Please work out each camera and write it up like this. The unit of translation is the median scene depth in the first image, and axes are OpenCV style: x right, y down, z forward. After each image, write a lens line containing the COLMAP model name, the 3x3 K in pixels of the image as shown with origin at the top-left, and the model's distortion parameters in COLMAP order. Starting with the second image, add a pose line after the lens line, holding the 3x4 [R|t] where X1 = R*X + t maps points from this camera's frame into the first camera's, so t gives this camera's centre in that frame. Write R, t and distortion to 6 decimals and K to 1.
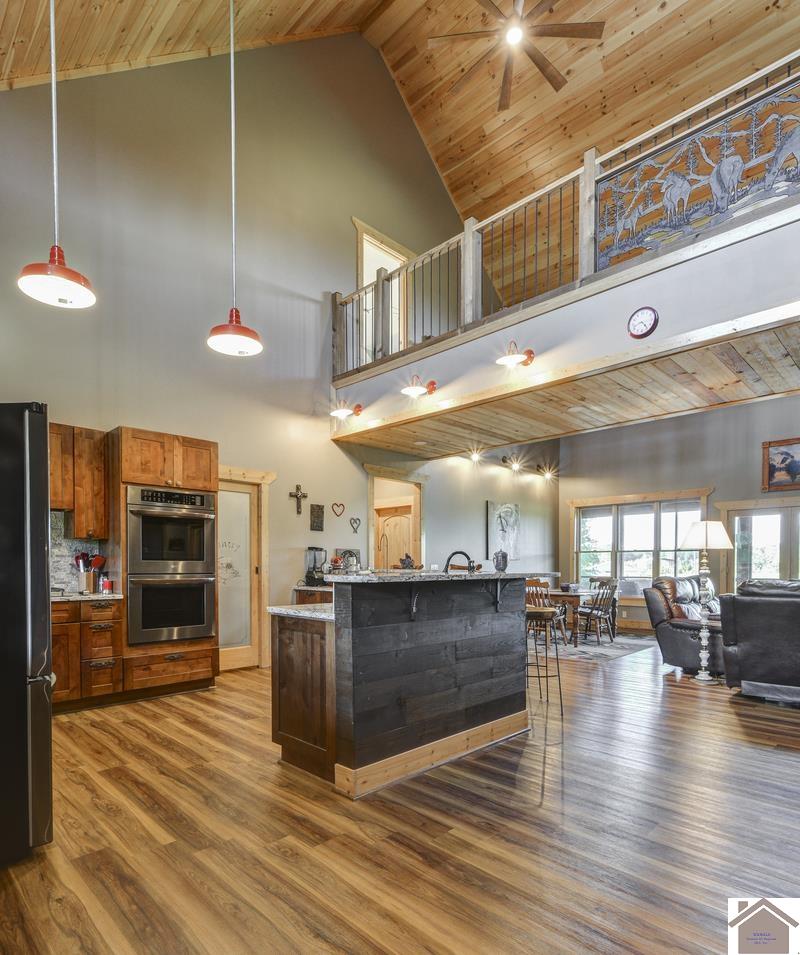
lens RADIAL K [[535.9, 0, 402.2], [0, 535.9, 574.9], [0, 0, 1]] dist [-0.002366, -0.000159]
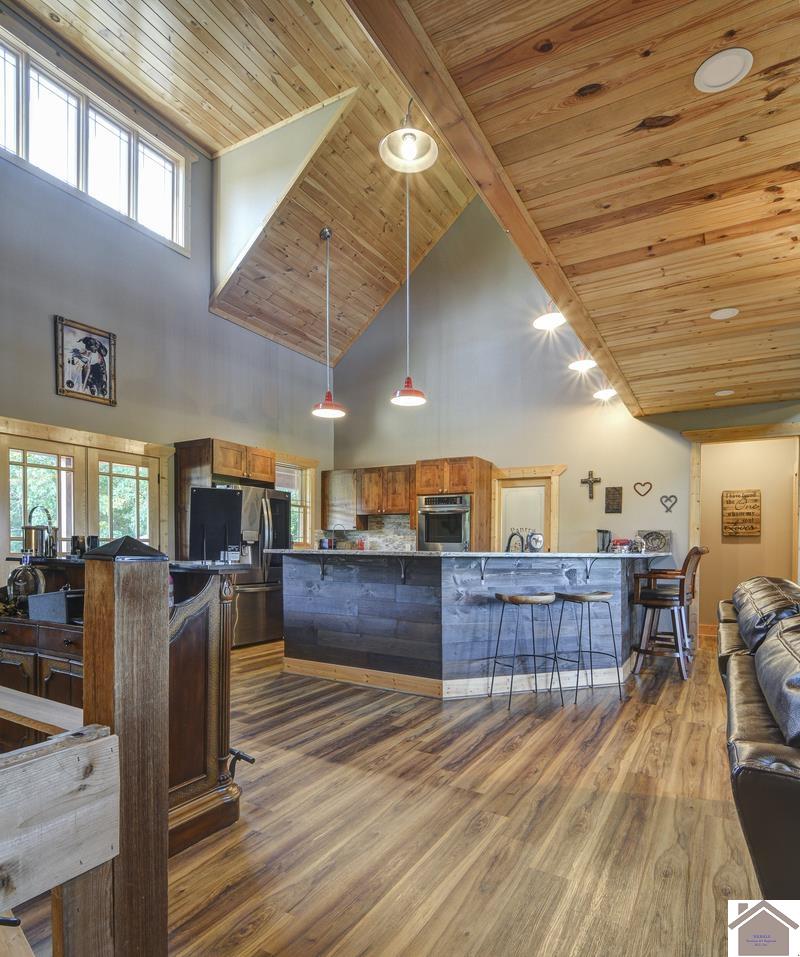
lens RADIAL K [[548.1, 0, 412.6], [0, 548.1, 554.8], [0, 0, 1]] dist [-0.000259, -0.003180]
pose [[0.263585, 0.017659, -0.964475, 0.978036], [-0.027215, 0.999571, 0.010864, -0.007887], [0.964252, 0.023385, 0.263952, 0.498344]]
